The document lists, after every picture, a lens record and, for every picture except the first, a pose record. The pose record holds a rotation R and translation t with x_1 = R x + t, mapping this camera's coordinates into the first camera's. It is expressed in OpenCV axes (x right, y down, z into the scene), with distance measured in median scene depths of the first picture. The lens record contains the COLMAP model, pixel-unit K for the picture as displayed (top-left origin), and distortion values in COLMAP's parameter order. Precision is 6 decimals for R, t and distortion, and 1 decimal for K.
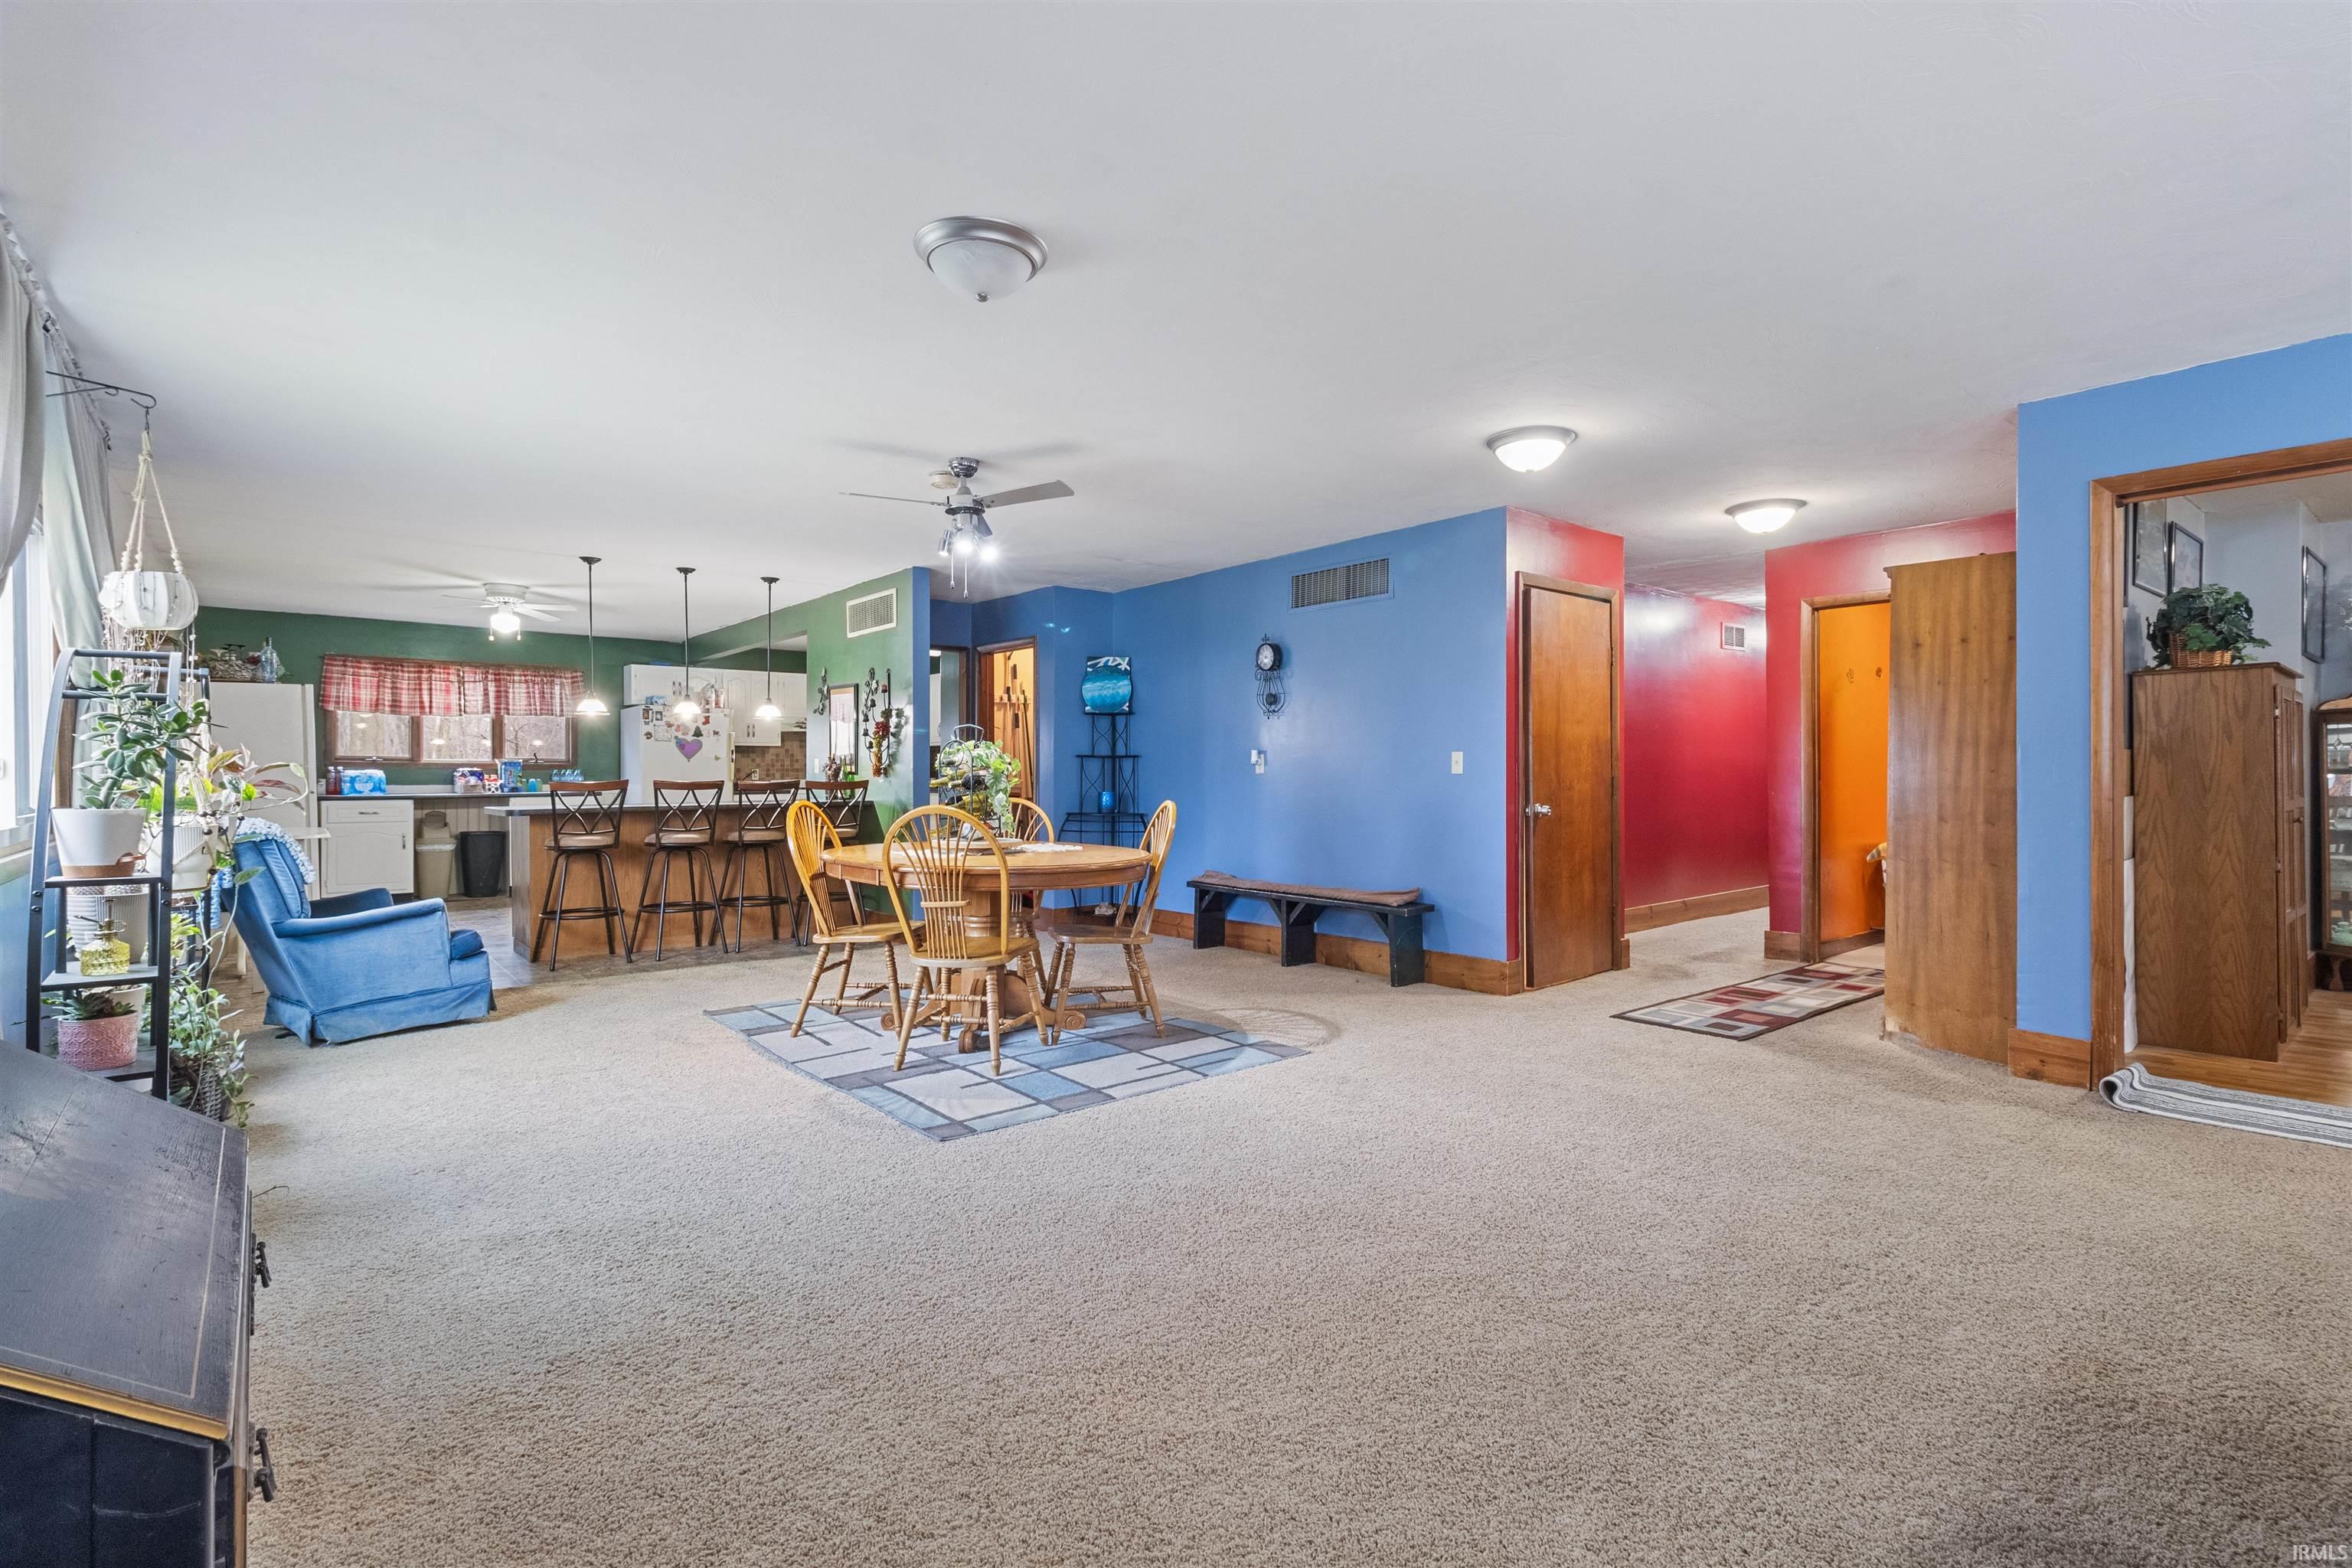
lens RADIAL K [[1097.2, 0, 1189.5], [0, 1097.2, 776.5], [0, 0, 1]] dist [0.003021, 0.001792]
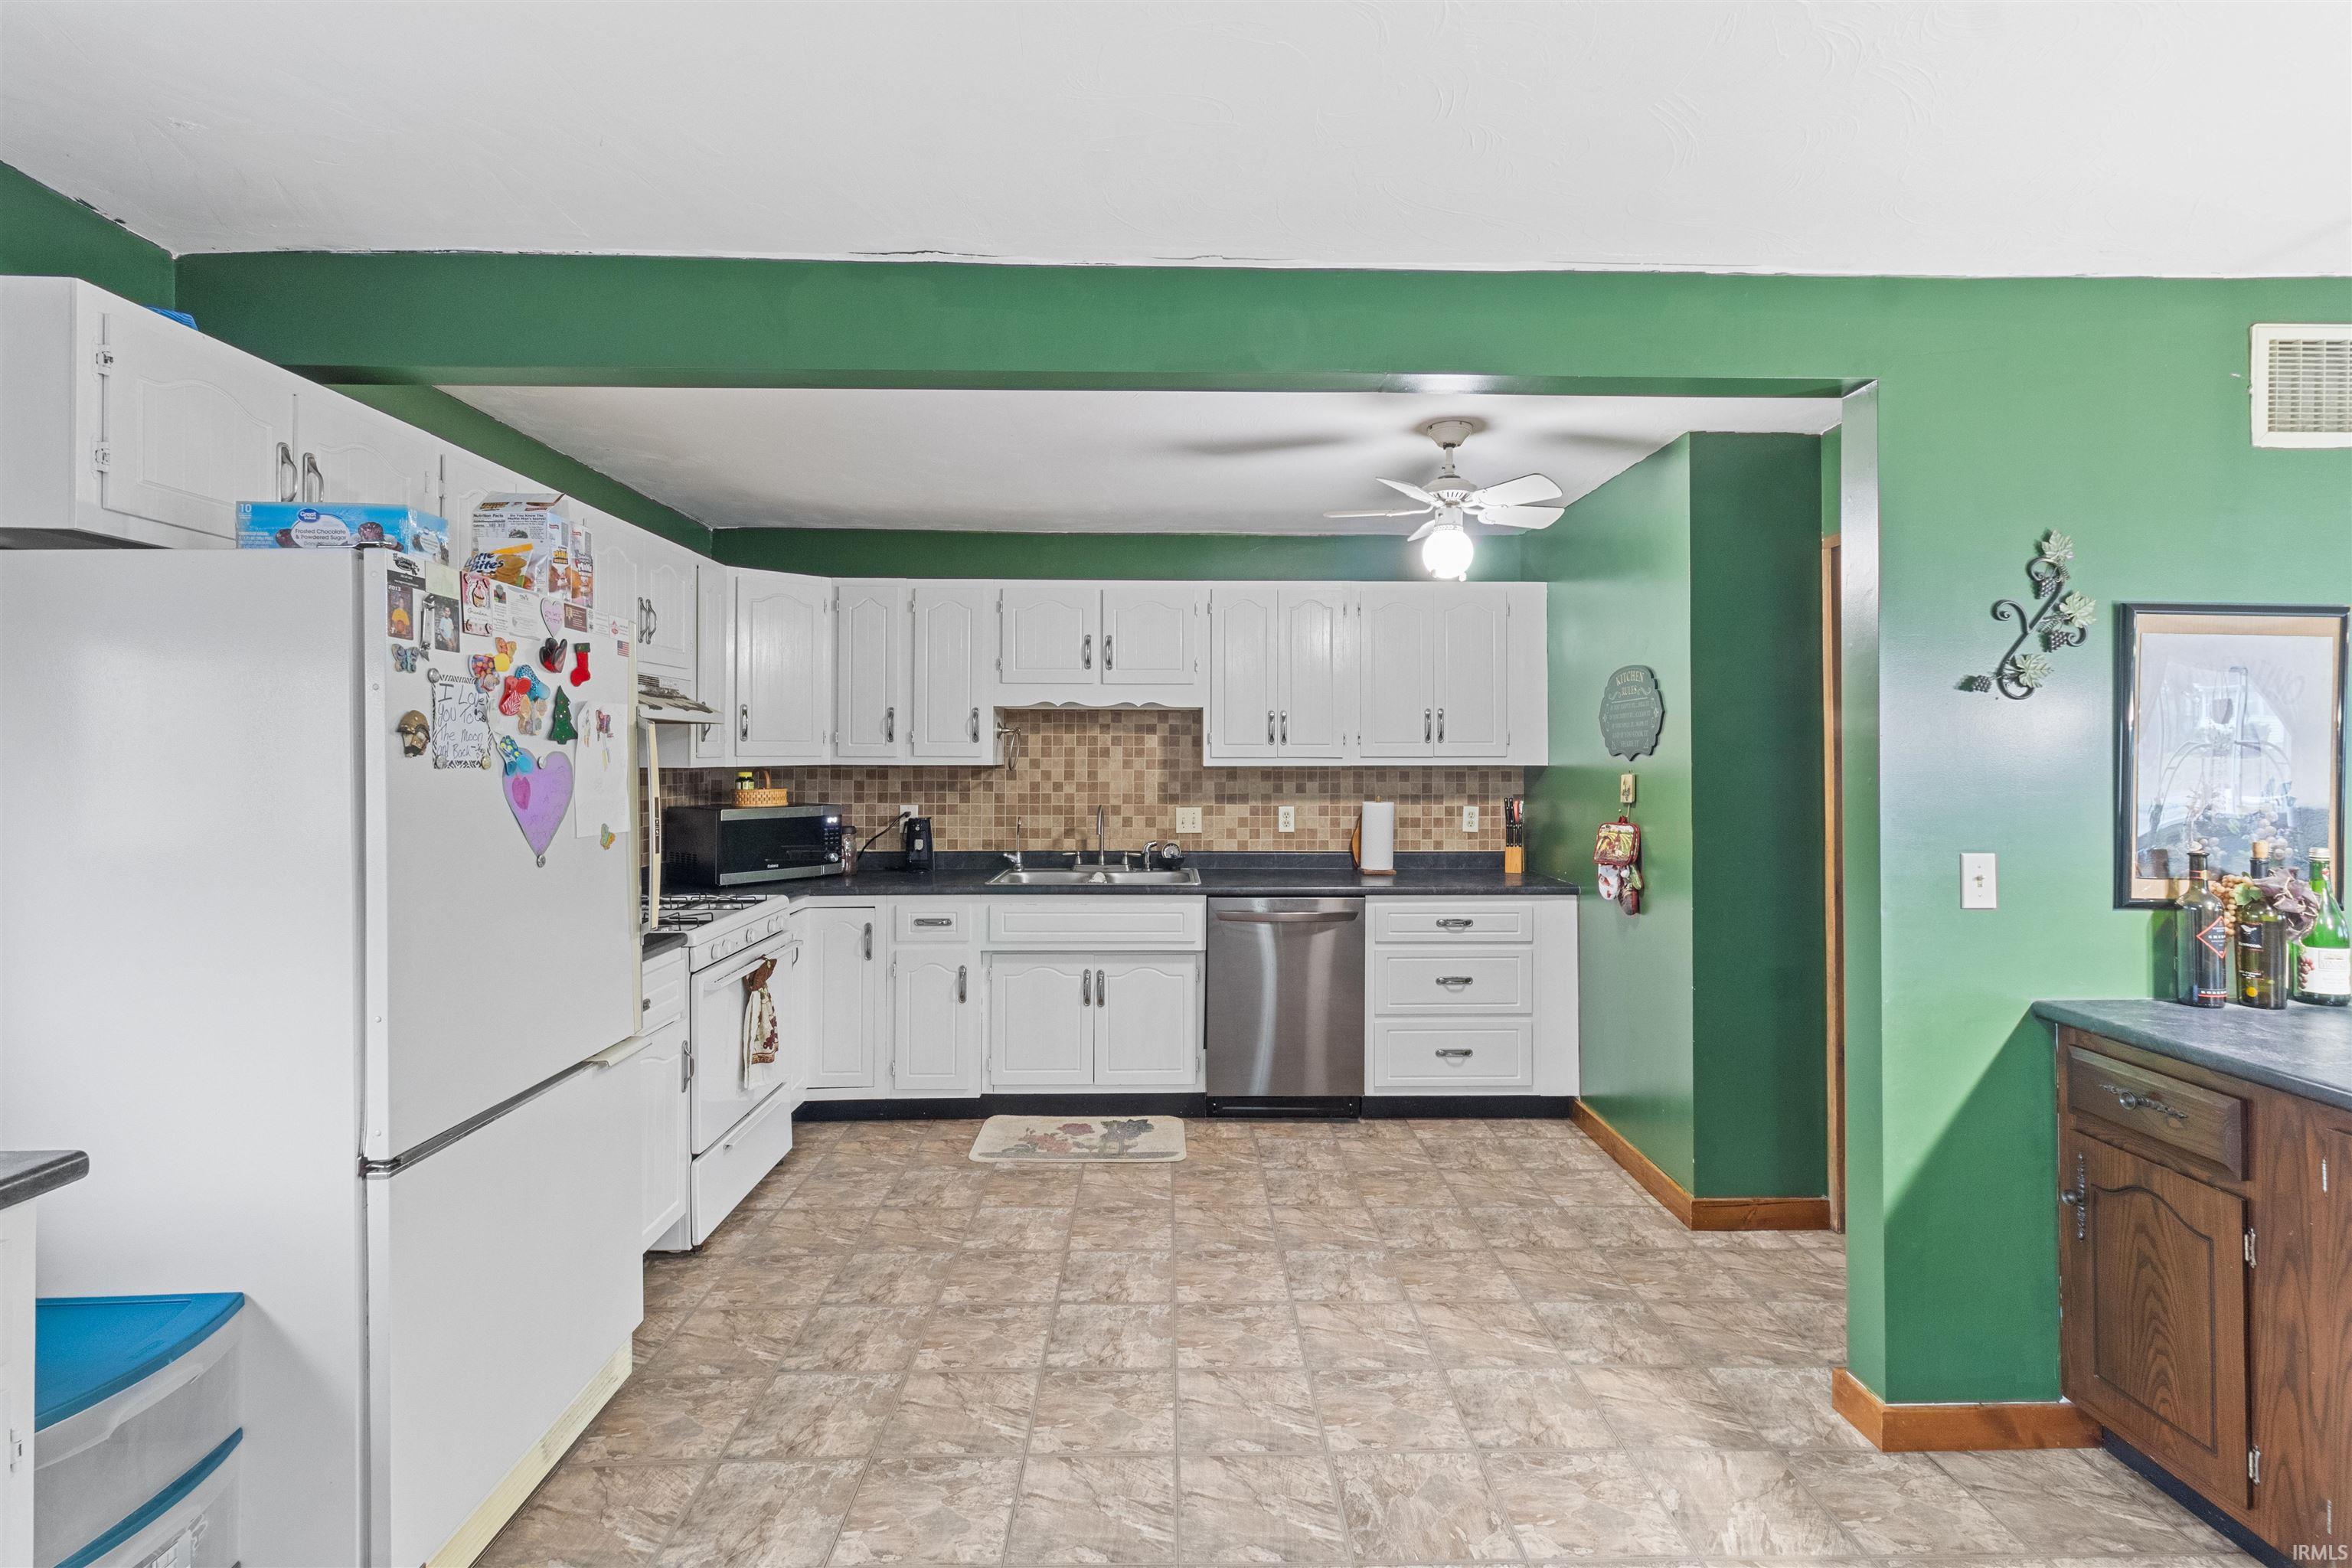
lens RADIAL K [[1097.2, 0, 1195.2], [0, 1097.2, 753.4], [0, 0, 1]] dist [0.003021, 0.001792]
pose [[0.618743, 0.006104, 0.785570, -0.582447], [0.003185, 0.999942, -0.010278, -0.033953], [-0.785587, 0.008861, 0.618688, 0.843577]]
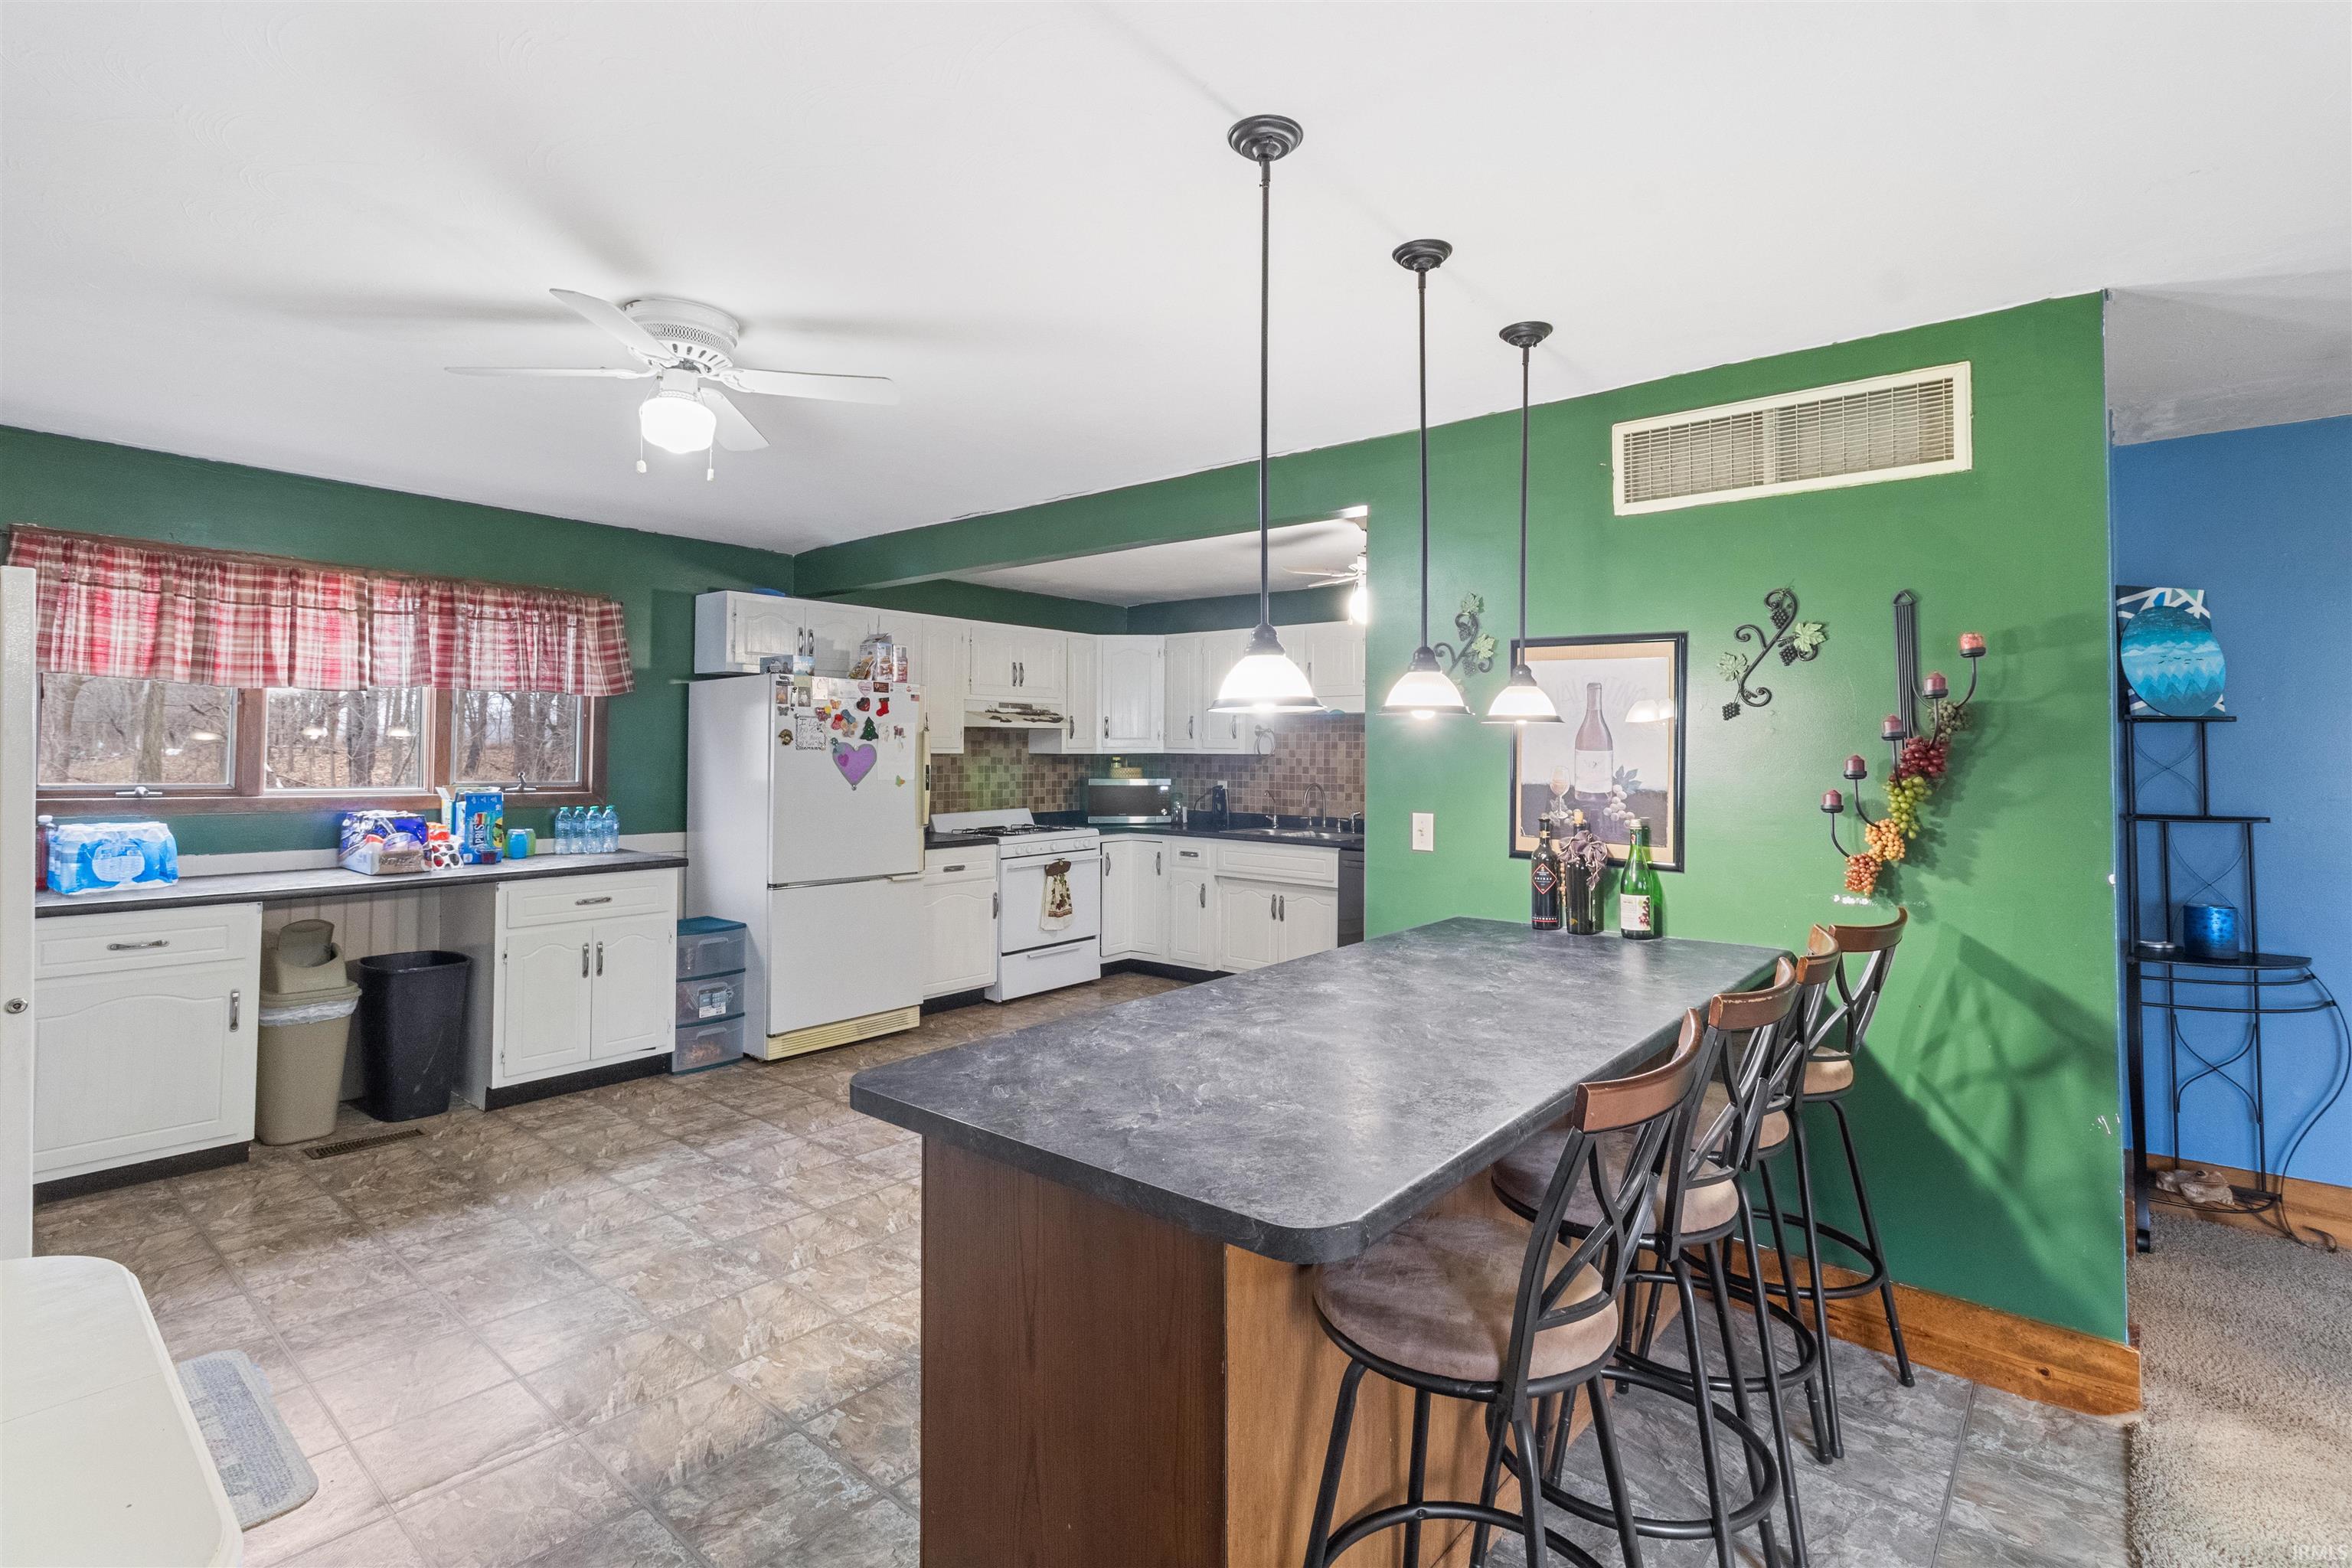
lens RADIAL K [[1097.2, 0, 1180.3], [0, 1097.2, 724.3], [0, 0, 1]] dist [0.003021, 0.001792]
pose [[0.983741, 0.013277, 0.179102, -0.431941], [-0.008036, 0.999519, -0.029957, -0.031693], [-0.179413, 0.028031, 0.983374, 0.524477]]
